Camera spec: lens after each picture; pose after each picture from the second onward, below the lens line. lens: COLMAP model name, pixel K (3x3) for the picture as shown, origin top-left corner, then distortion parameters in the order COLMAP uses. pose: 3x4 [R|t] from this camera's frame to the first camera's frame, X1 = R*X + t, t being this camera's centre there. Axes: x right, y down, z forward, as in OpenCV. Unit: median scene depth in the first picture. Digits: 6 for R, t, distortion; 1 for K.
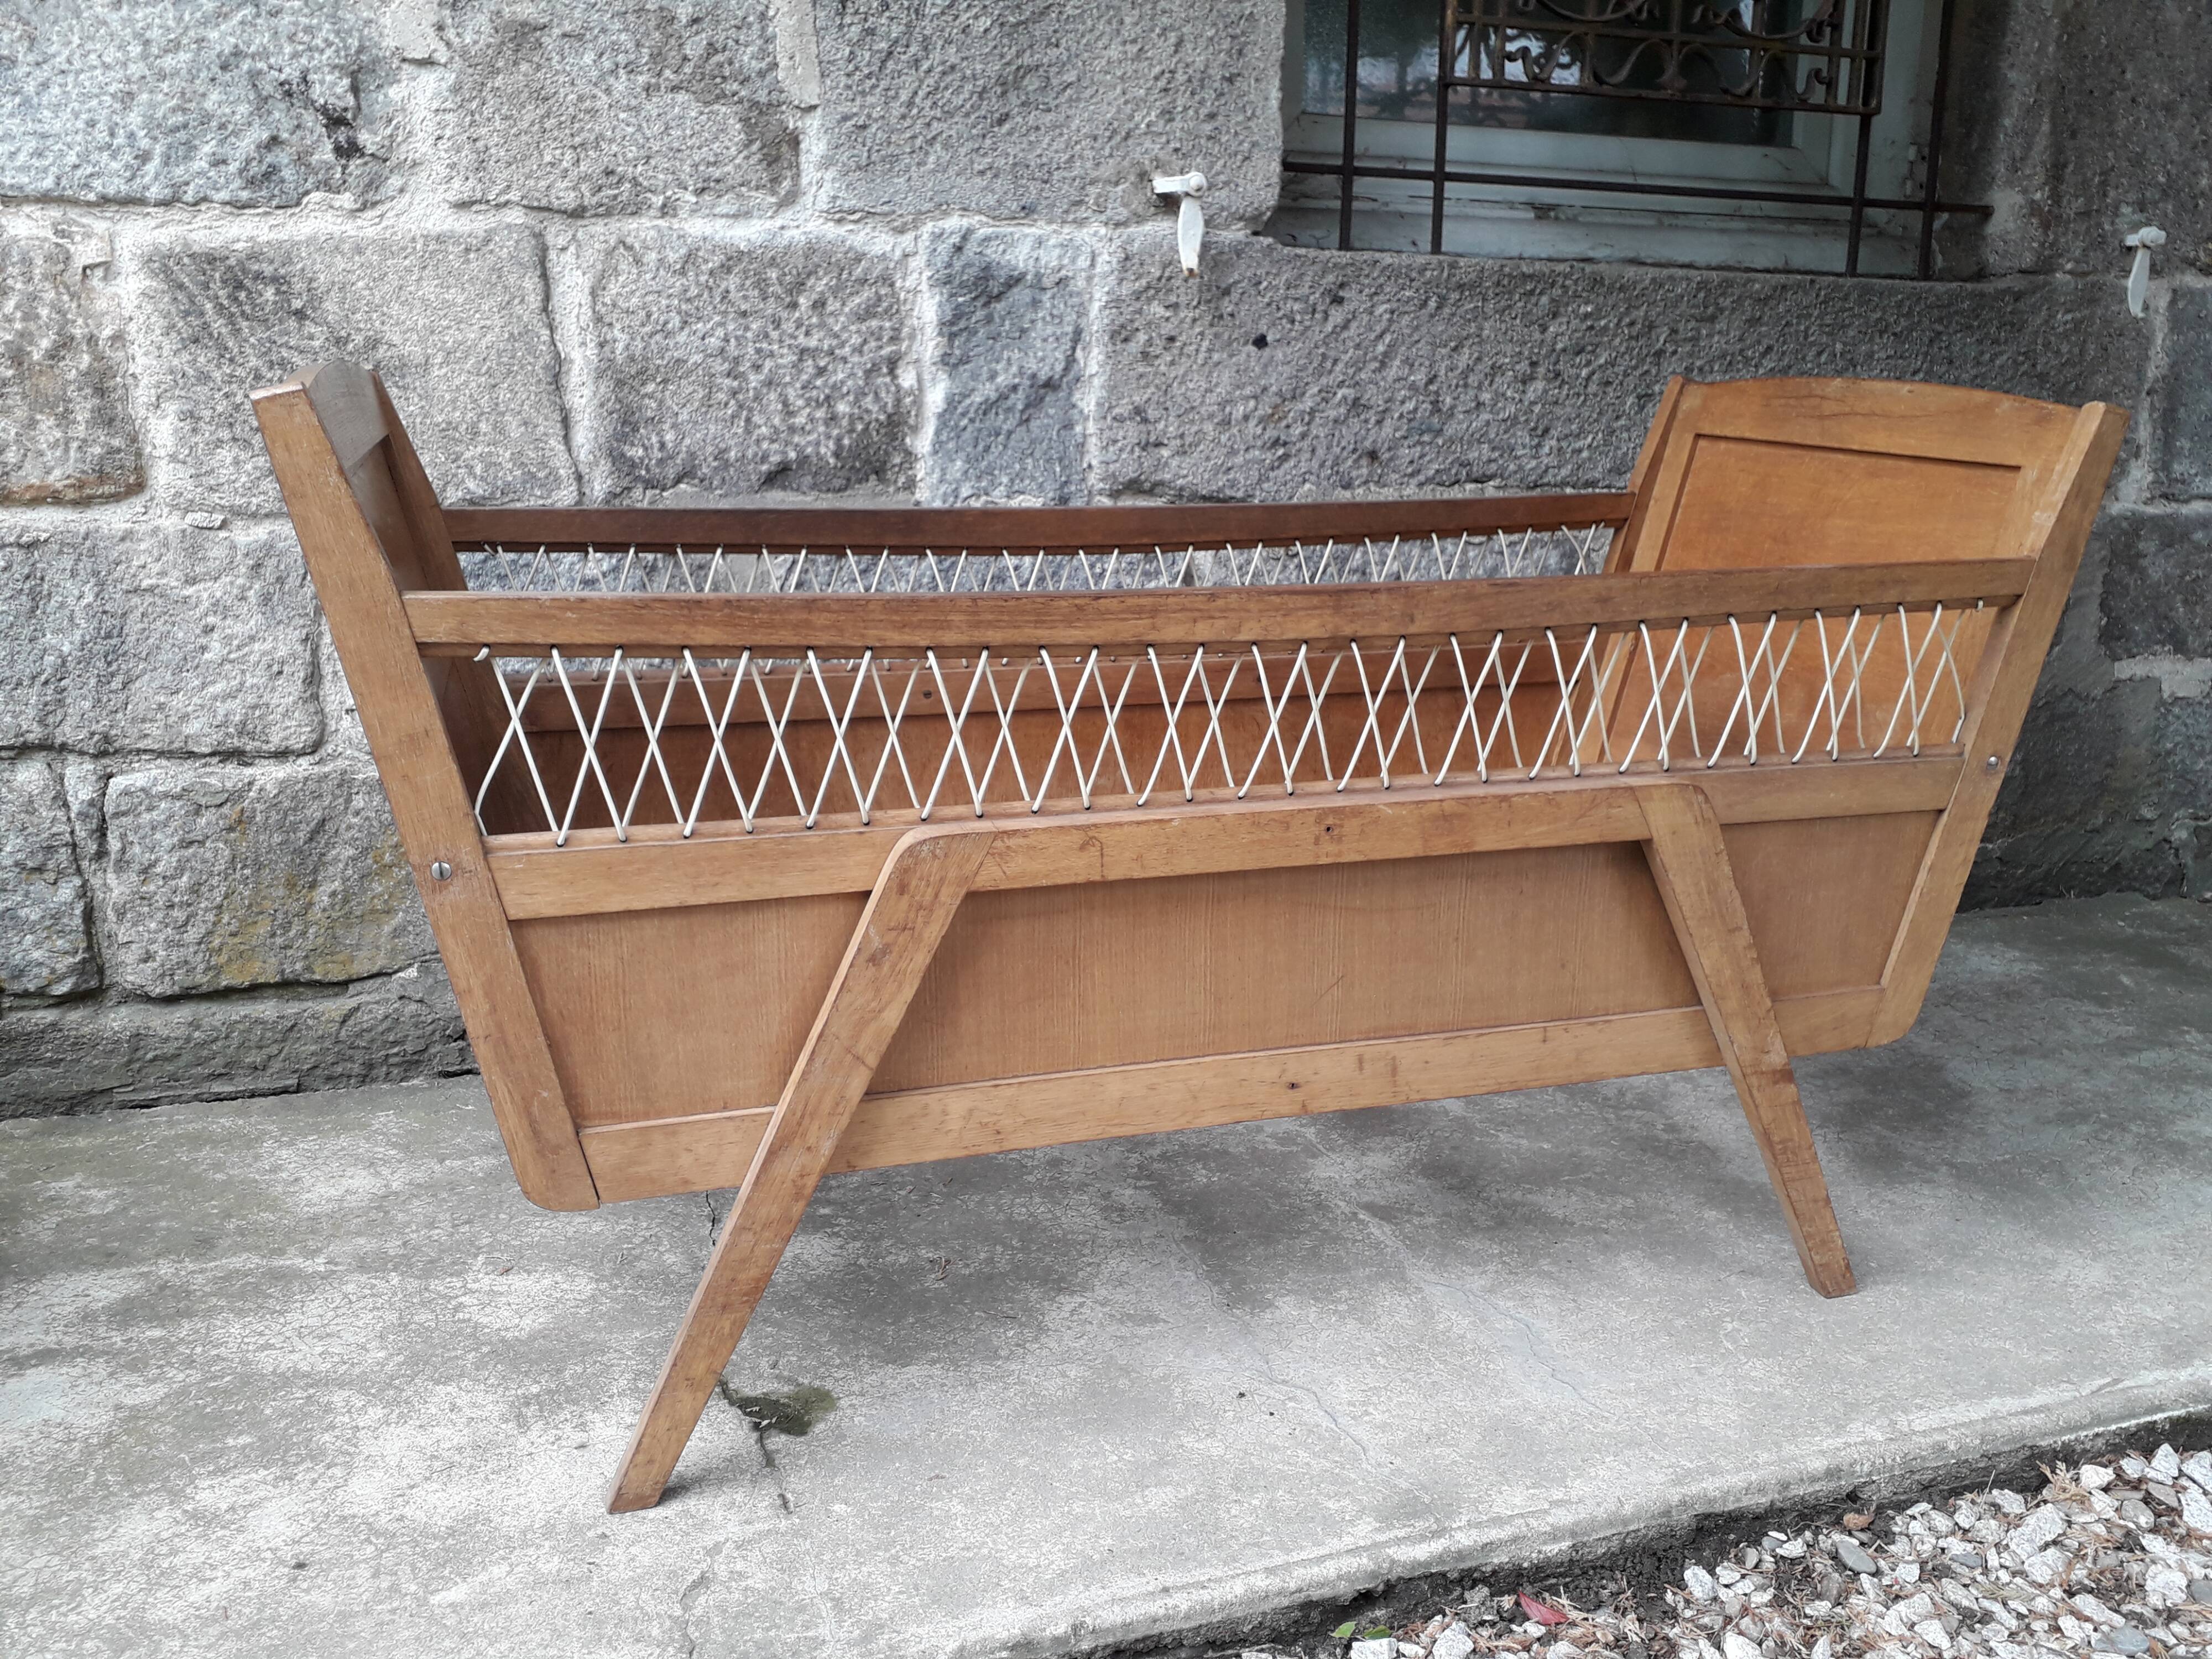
lens RADIAL K [[1766.2, 0, 1100.1], [0, 1766.2, 834.8], [0, 0, 1]] dist [0.026352, -0.028601]
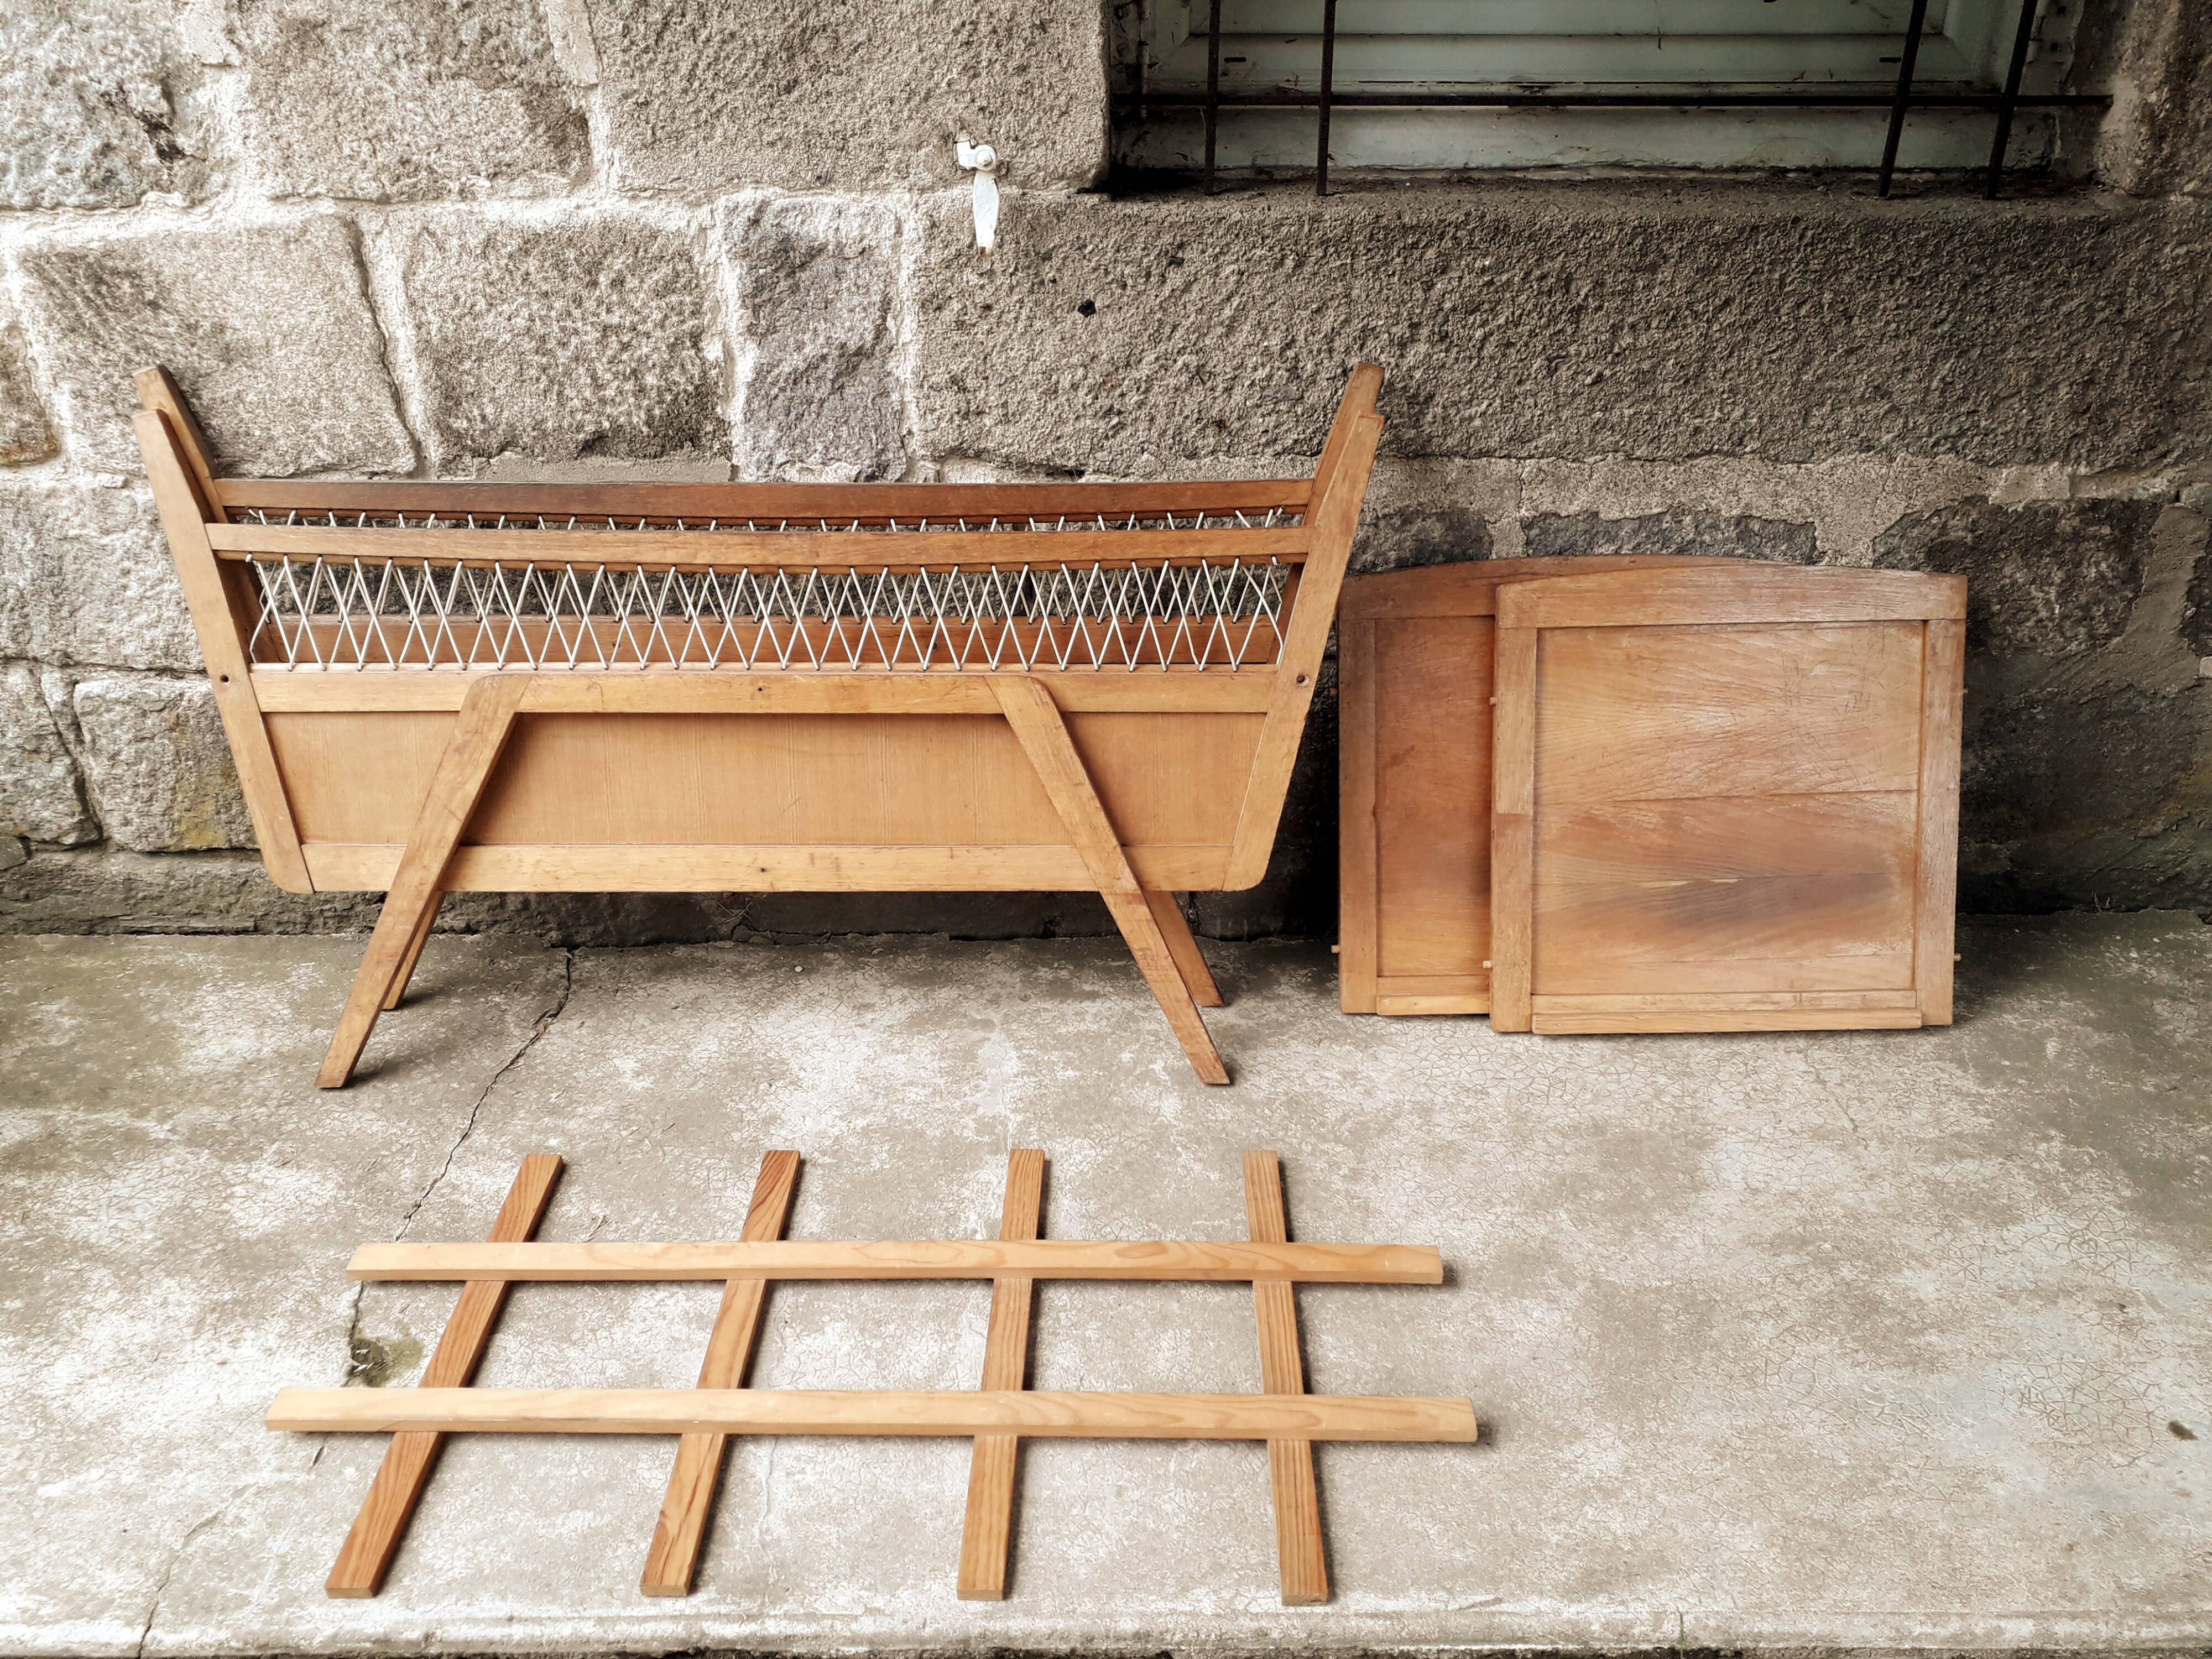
lens RADIAL K [[1752.1, 0, 1110.6], [0, 1752.1, 828.8], [0, 0, 1]] dist [0.017509, -0.007662]
pose [[0.950878, 0.138962, -0.276622, 0.453998], [-0.060893, 0.960089, 0.272985, -0.303266], [0.303516, -0.242731, 0.921390, 0.079583]]
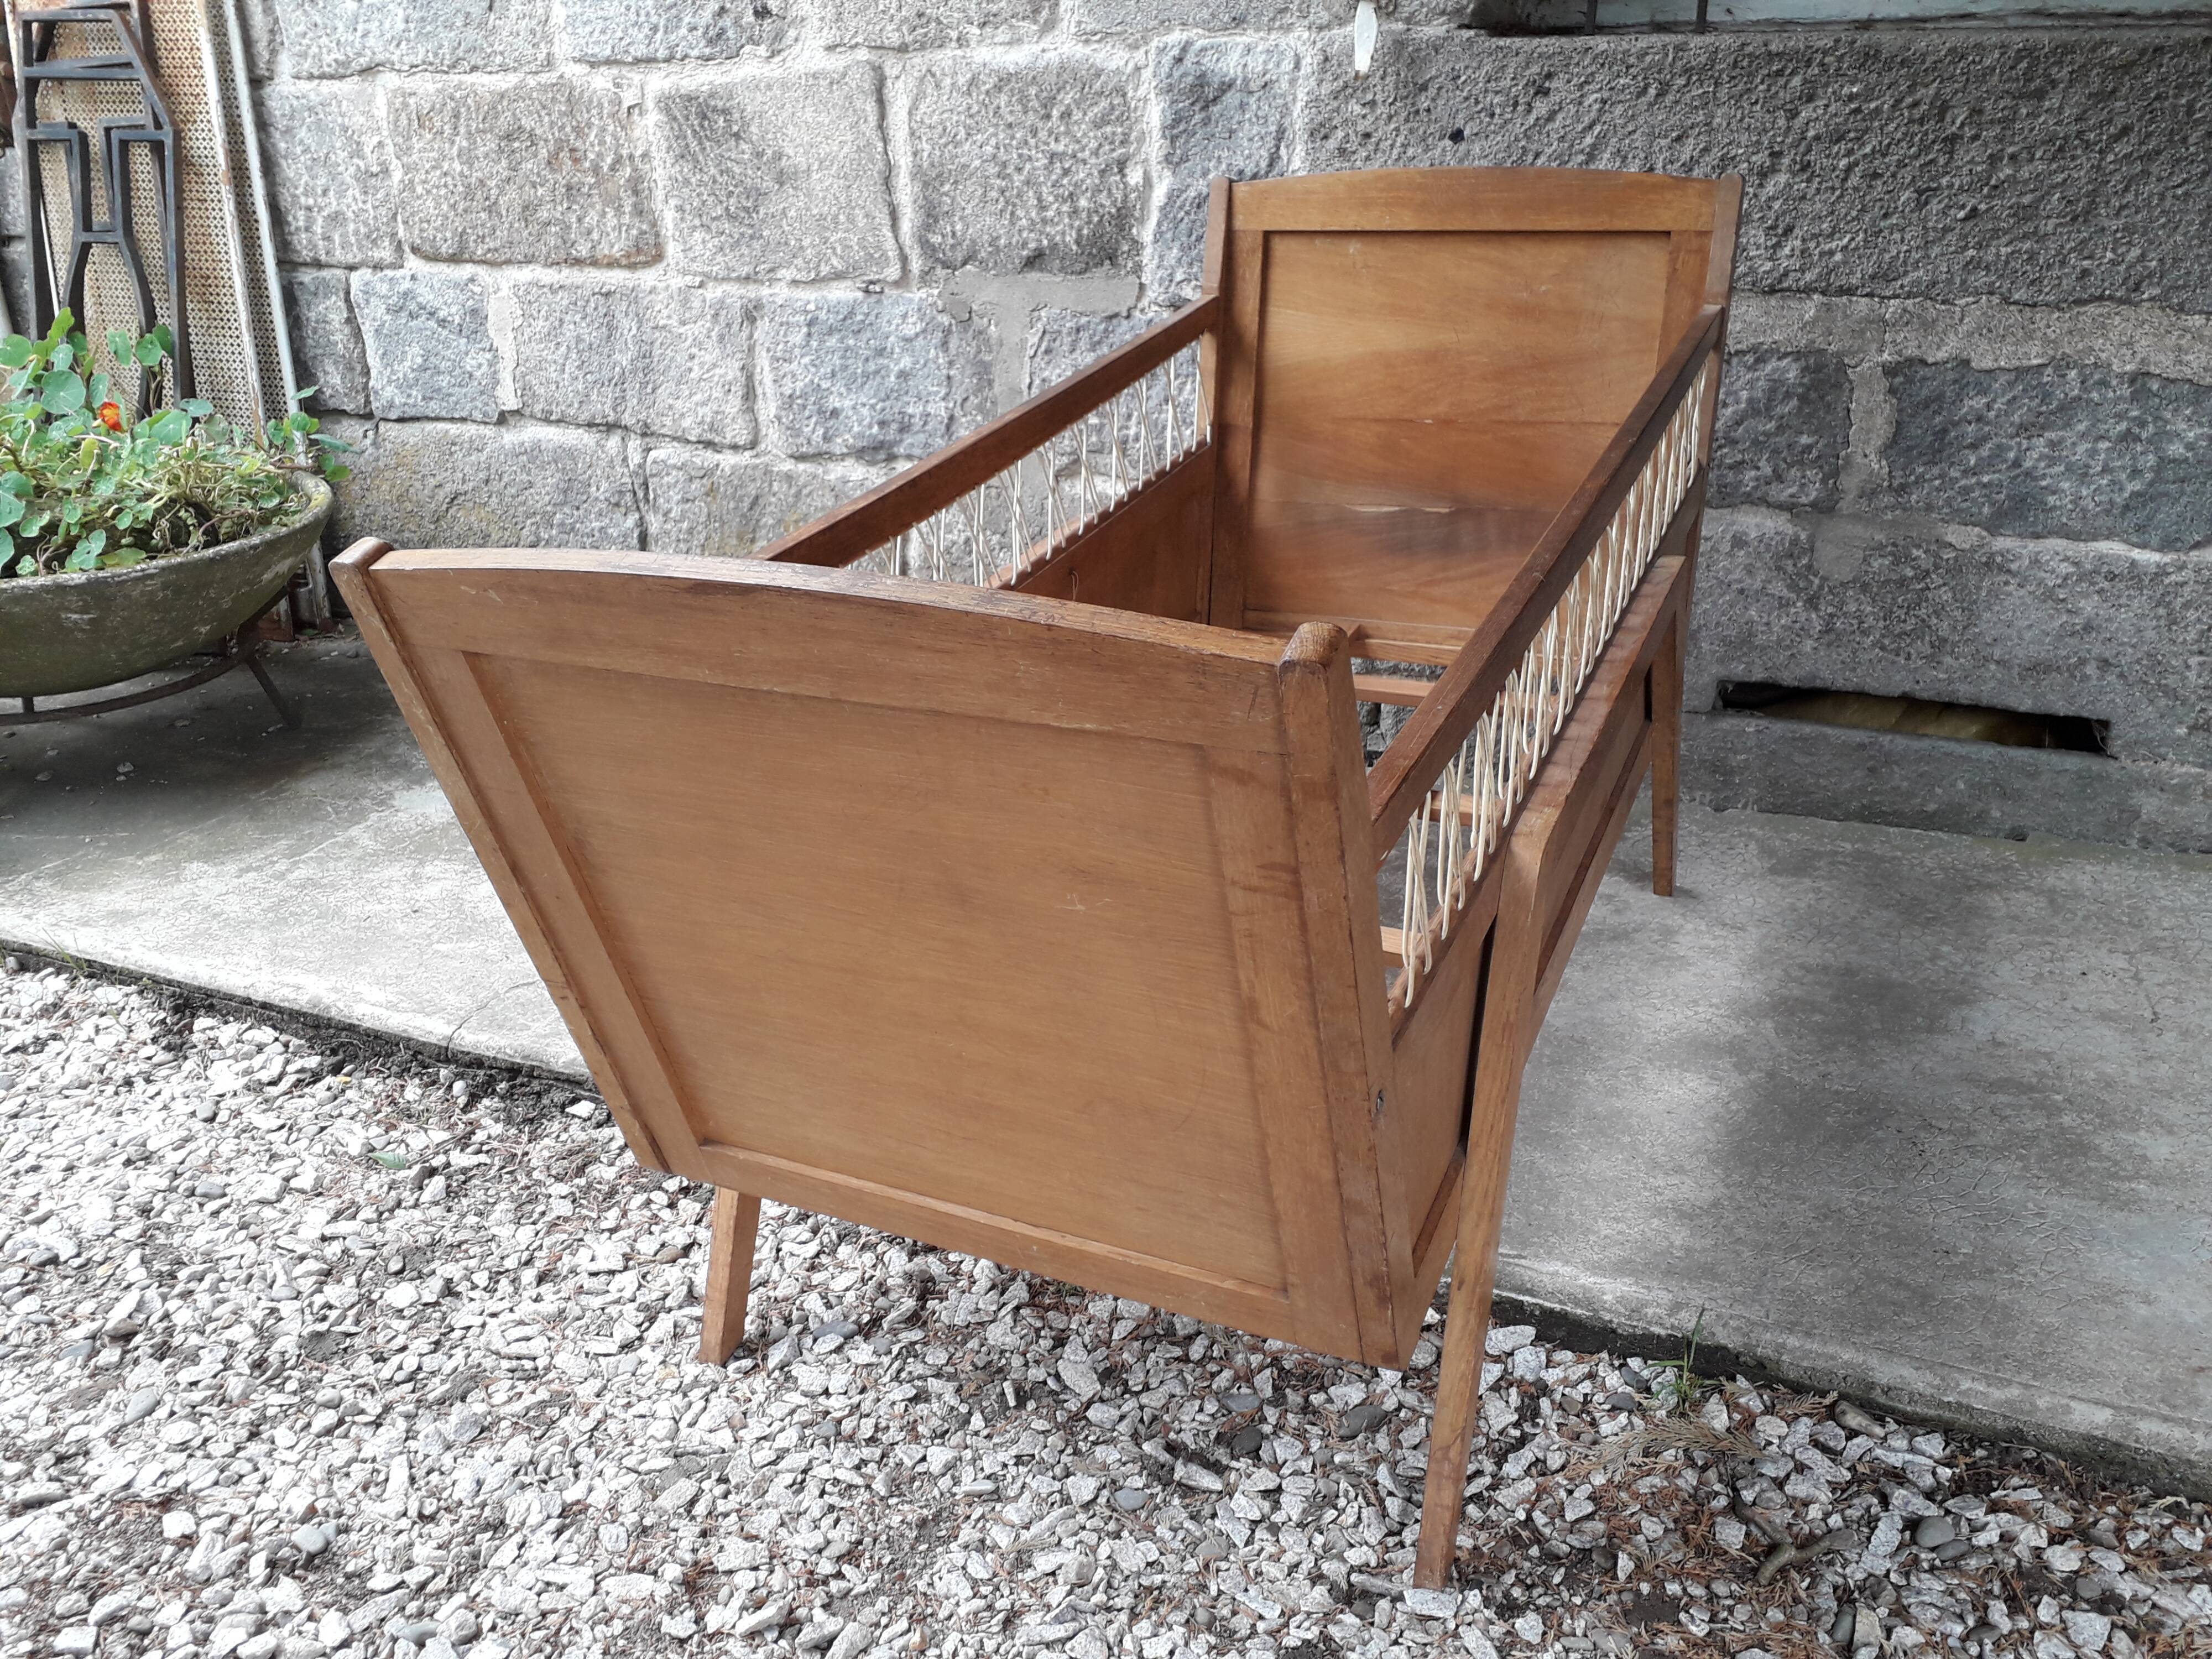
lens RADIAL K [[1772.8, 0, 1115.8], [0, 1772.8, 832.8], [0, 0, 1]] dist [0.009526, -0.008132]
pose [[0.748632, 0.240649, -0.617769, 0.763812], [-0.131953, 0.967239, 0.216879, -0.096961], [0.649722, -0.080846, 0.755861, 0.069928]]
